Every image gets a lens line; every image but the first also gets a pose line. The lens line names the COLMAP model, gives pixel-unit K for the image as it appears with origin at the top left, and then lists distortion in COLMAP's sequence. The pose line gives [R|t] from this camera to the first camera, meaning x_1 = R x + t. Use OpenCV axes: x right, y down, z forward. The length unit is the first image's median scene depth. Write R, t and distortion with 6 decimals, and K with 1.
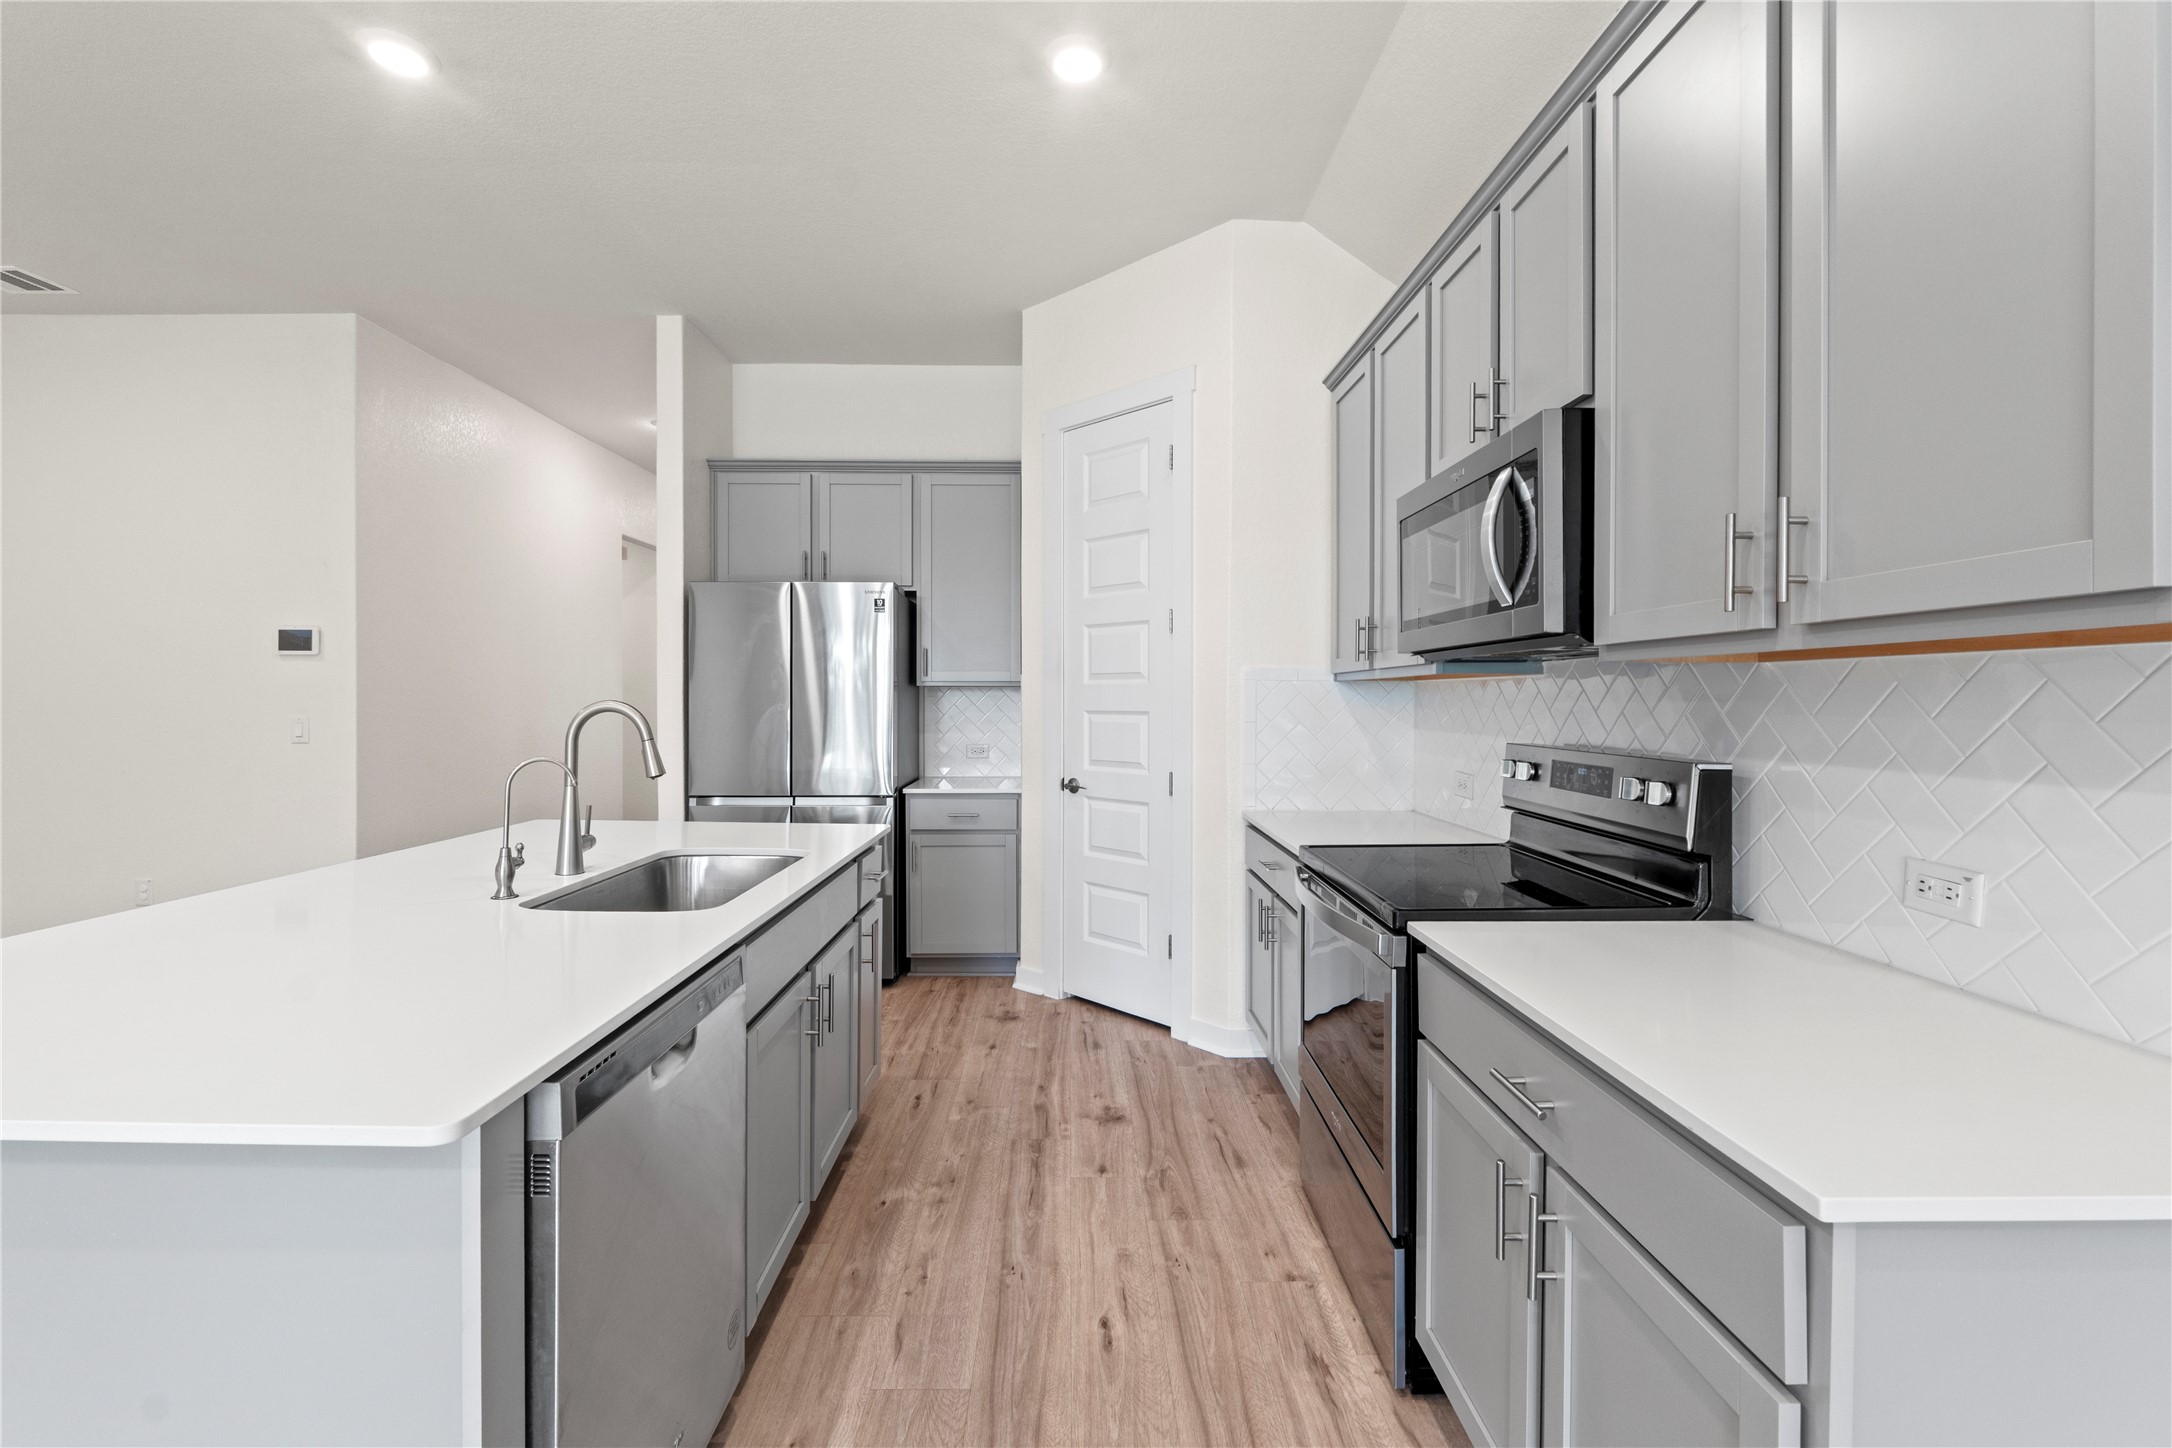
lens RADIAL K [[928.8, 0, 1083.3], [0, 928.8, 706.3], [0, 0, 1]] dist [-0.001374, -0.000204]
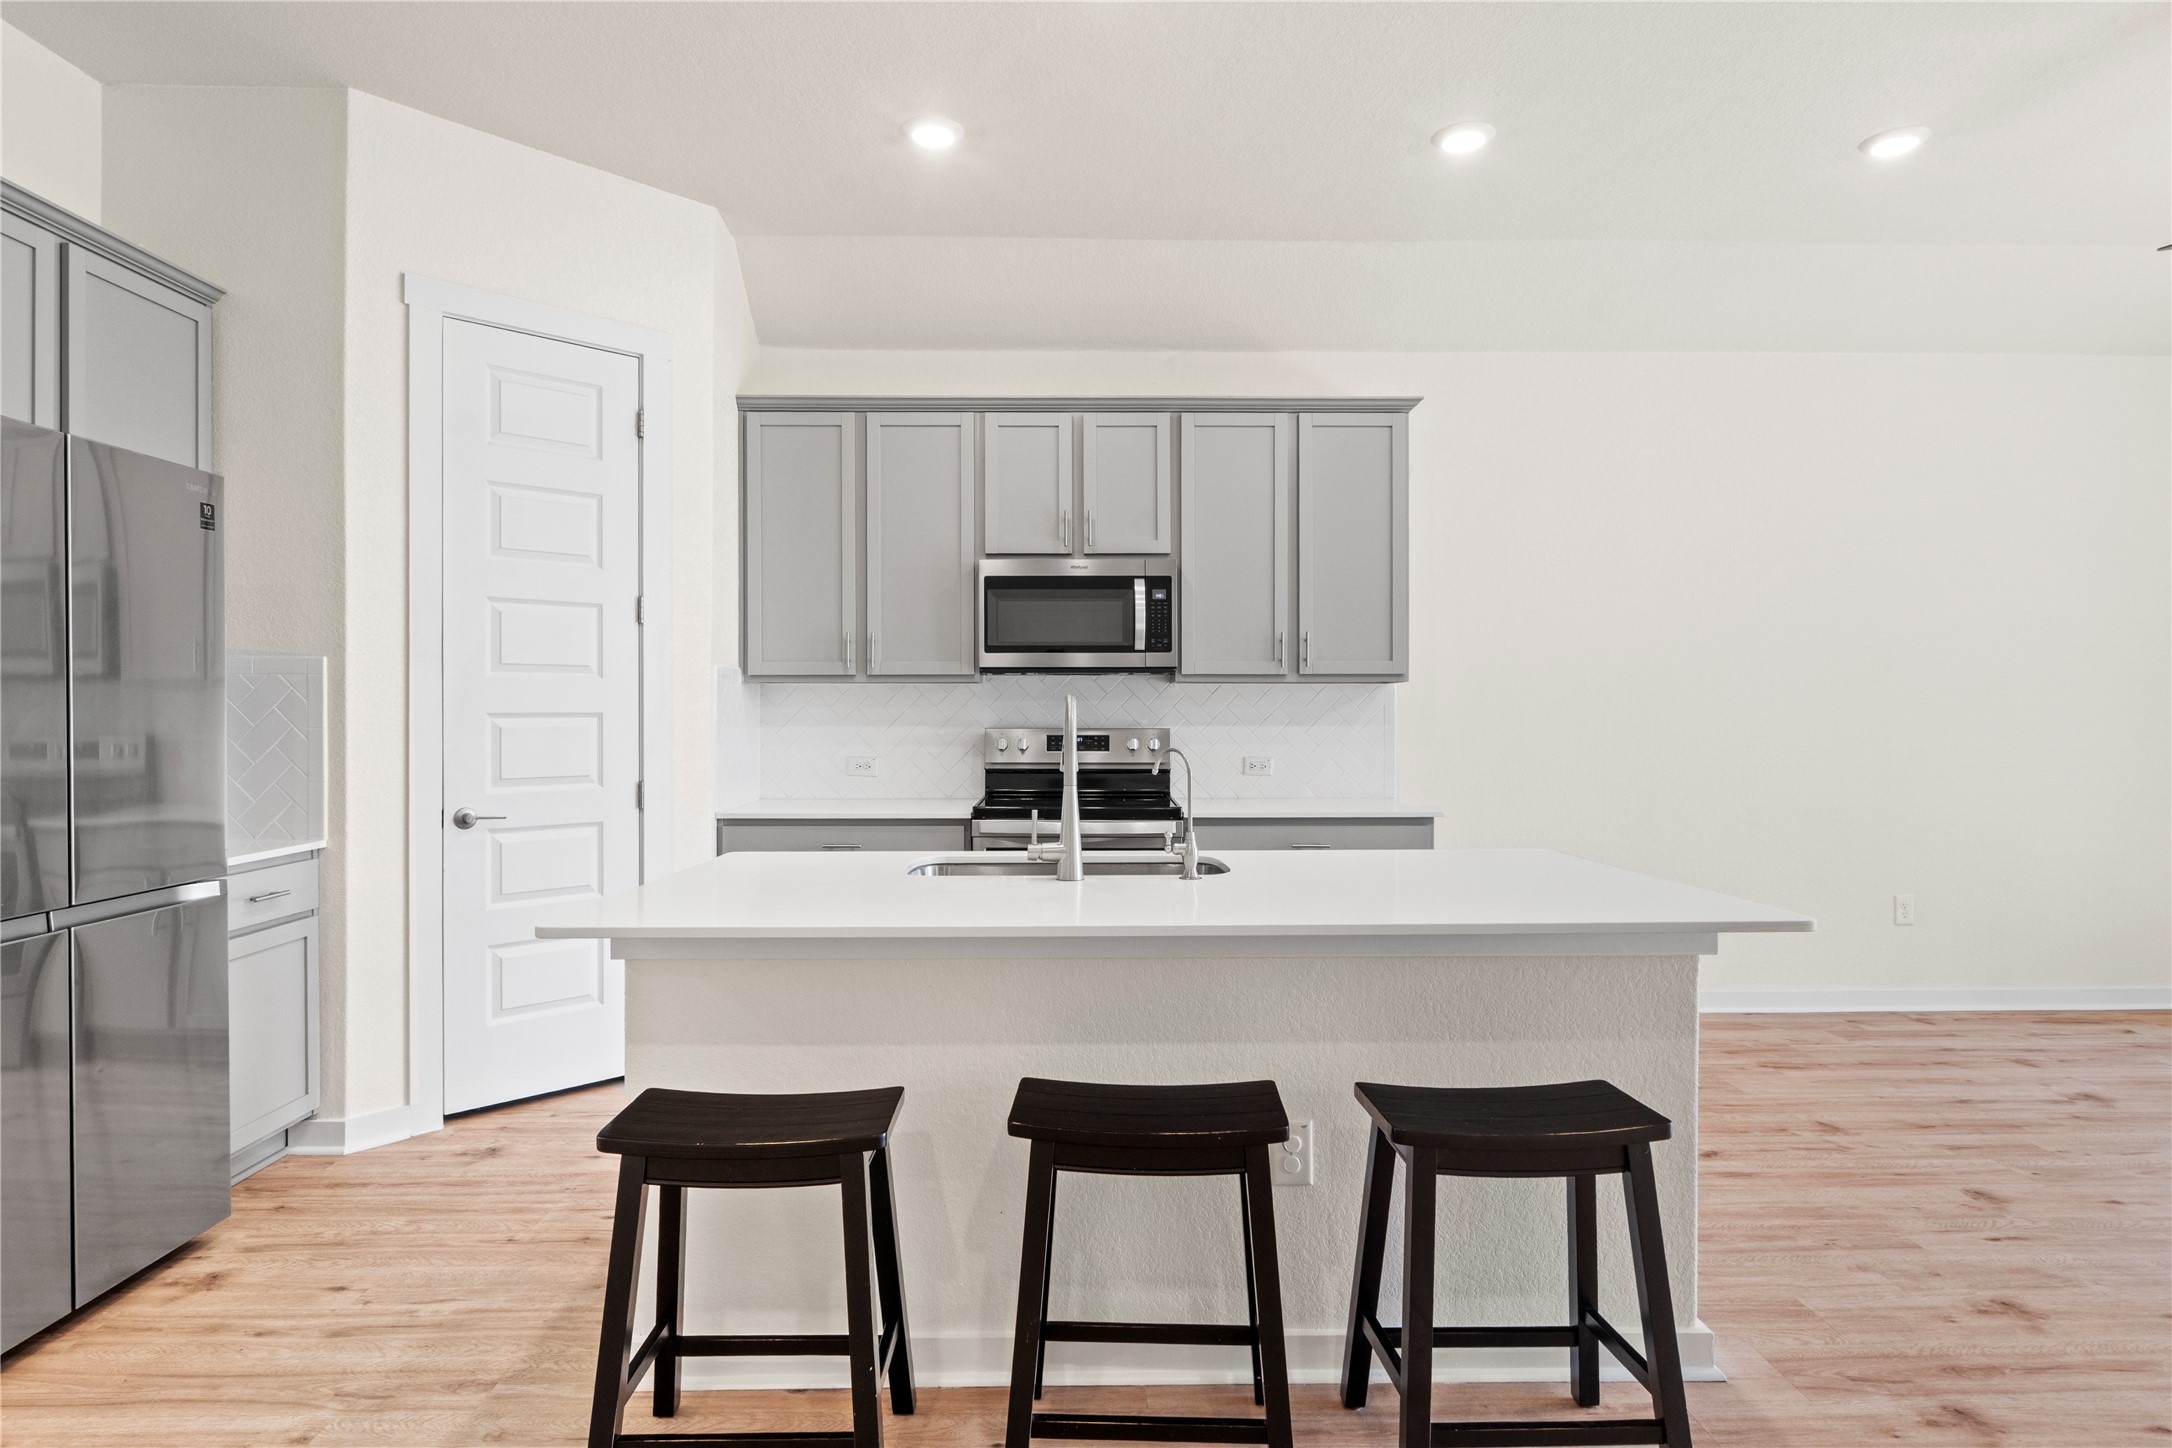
lens RADIAL K [[1203.9, 0, 1076.4], [0, 1203.9, 717.7], [0, 0, 1]] dist [-0.000381, 0.000446]
pose [[0.004001, -0.014554, 0.999886, -1.079362], [0.007579, 0.999866, 0.014524, -0.003267], [-0.999963, 0.007520, 0.004111, 0.602482]]
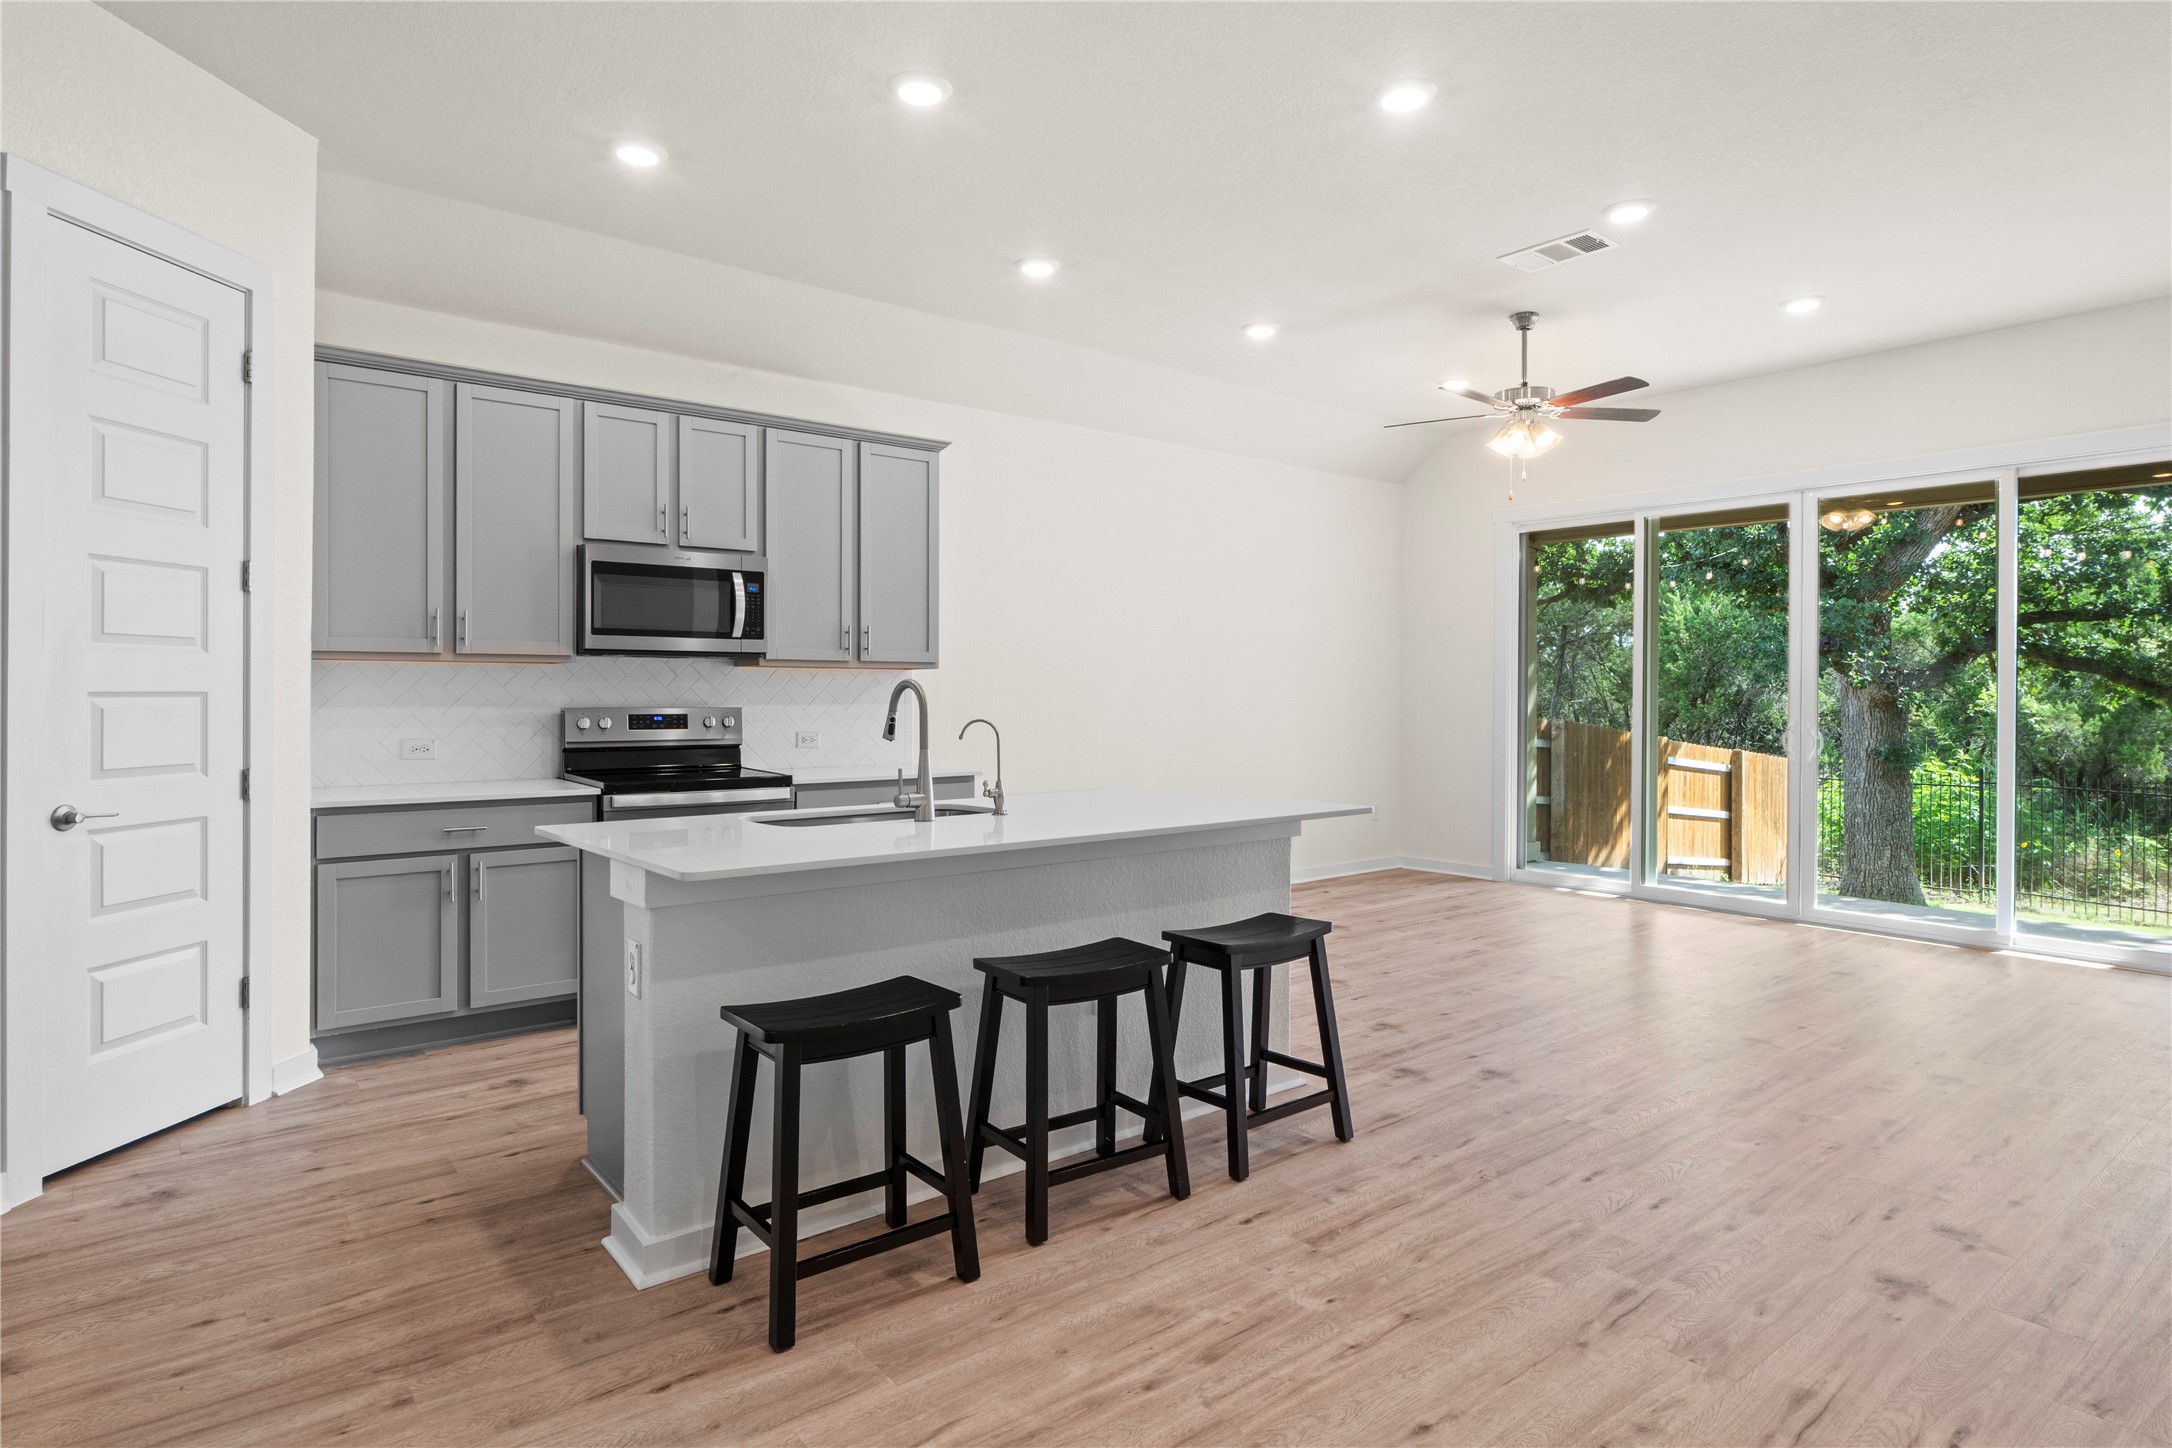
lens RADIAL K [[1203.9, 0, 1089.9], [0, 1203.9, 702.0], [0, 0, 1]] dist [-0.000381, 0.000446]
pose [[-0.615507, -0.015637, 0.787976, -1.181144], [-0.001755, 0.999828, 0.018470, -0.006068], [-0.788129, 0.009985, -0.615429, 1.100231]]
